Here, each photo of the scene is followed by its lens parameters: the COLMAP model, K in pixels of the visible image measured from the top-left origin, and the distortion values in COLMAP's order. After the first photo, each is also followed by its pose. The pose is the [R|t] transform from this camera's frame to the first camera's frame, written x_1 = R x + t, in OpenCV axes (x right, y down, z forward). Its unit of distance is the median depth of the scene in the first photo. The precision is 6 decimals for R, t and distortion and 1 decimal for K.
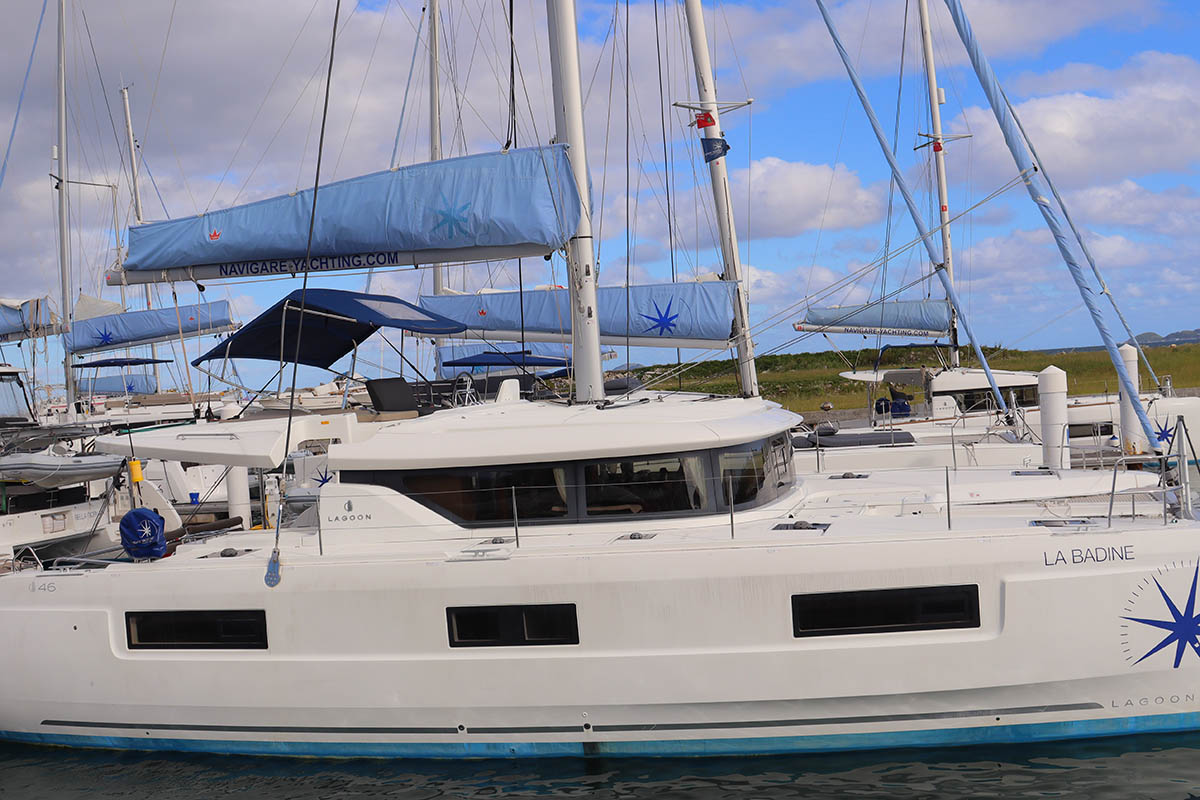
lens RADIAL K [[1225.5, 0, 600.0], [0, 1225.5, 400.0], [0, 0, 1]] dist [-0.088976, 0.009221]
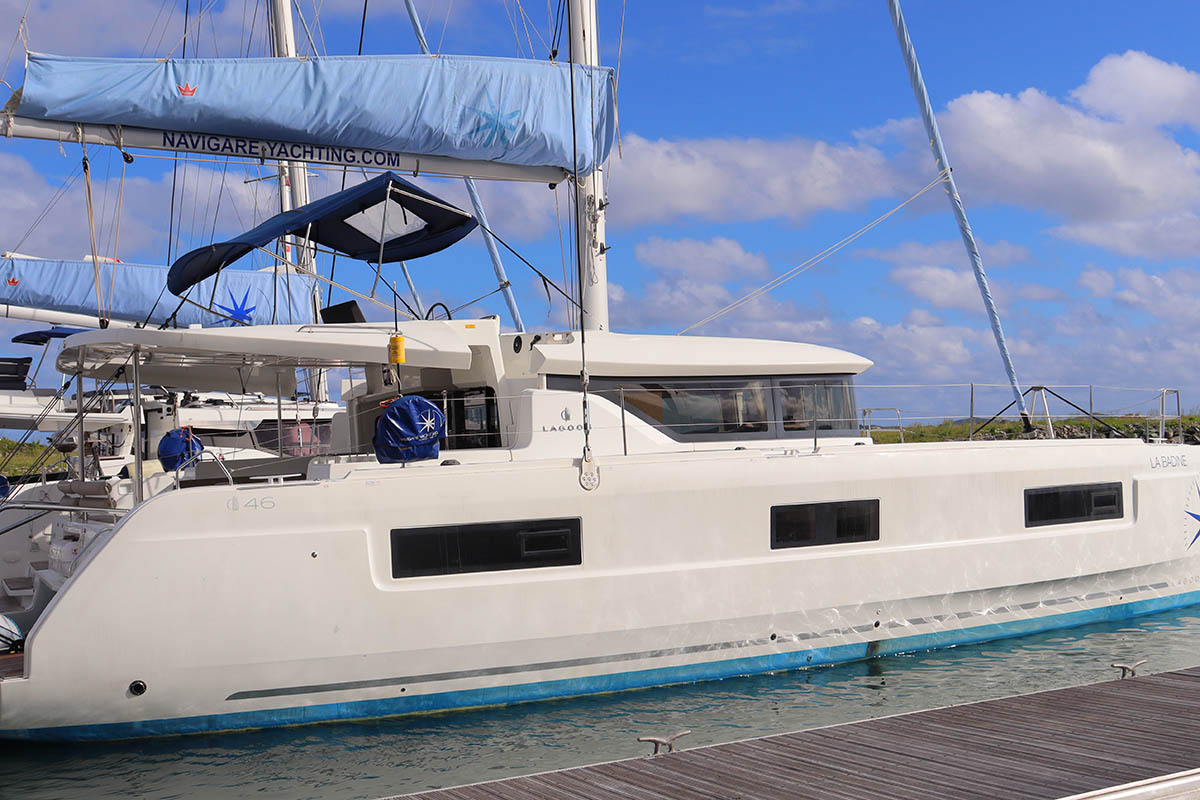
lens RADIAL K [[1347.0, 0, 600.0], [0, 1347.0, 400.0], [0, 0, 1]] dist [-0.023030, -0.020786]
pose [[0.779841, 0.055370, 0.623524, -0.674892], [-0.012784, 0.997281, -0.072572, 0.125156], [-0.625847, 0.048623, 0.778428, 0.198619]]
